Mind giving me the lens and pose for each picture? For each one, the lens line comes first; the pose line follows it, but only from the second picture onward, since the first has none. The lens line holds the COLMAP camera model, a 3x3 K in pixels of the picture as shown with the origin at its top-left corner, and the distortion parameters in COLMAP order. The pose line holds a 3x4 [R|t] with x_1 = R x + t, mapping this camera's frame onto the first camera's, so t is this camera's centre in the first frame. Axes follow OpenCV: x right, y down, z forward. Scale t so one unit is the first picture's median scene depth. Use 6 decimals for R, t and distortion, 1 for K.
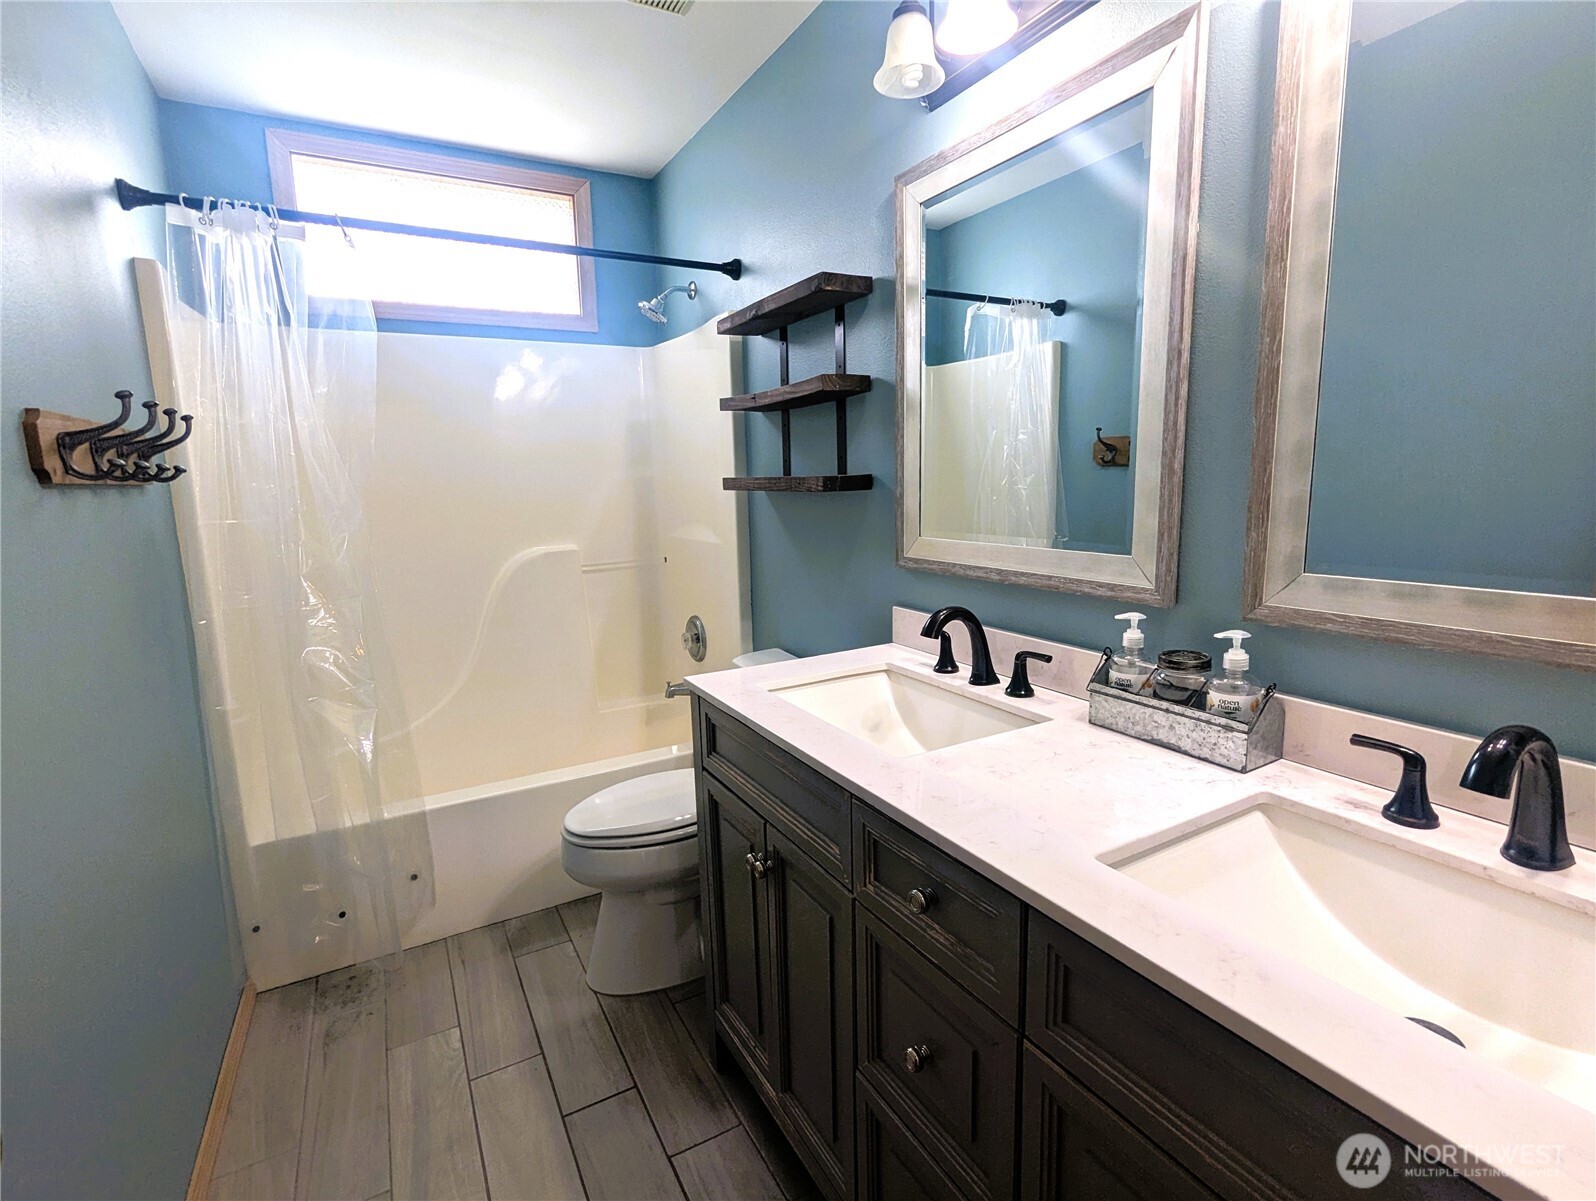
lens RADIAL K [[763.5, 0, 798.0], [0, 763.5, 600.5], [0, 0, 1]] dist [-0.000086, -0.000333]
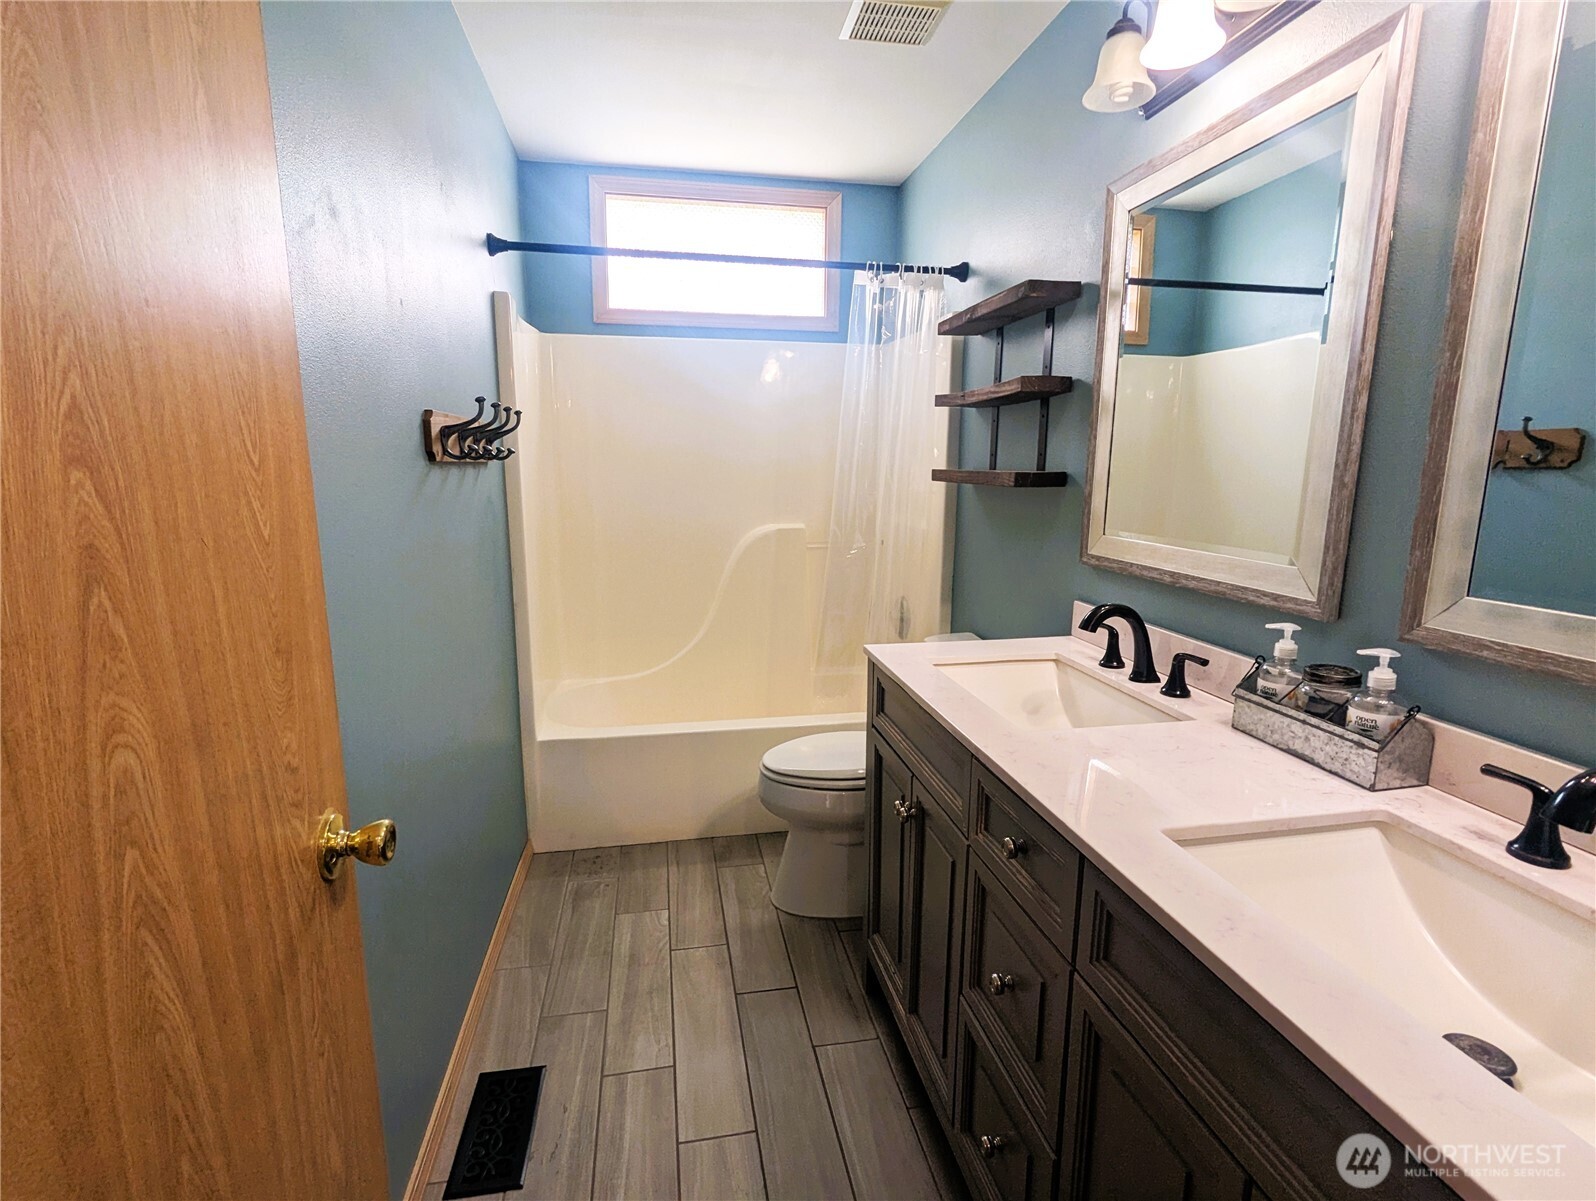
lens RADIAL K [[763.5, 0, 798.0], [0, 763.5, 600.5], [0, 0, 1]] dist [-0.000086, -0.000333]
pose [[0.946575, 0.088492, -0.310106, 0.112594], [-0.082245, 0.996059, 0.033189, 0.004469], [0.311821, -0.005912, 0.950122, -0.126077]]
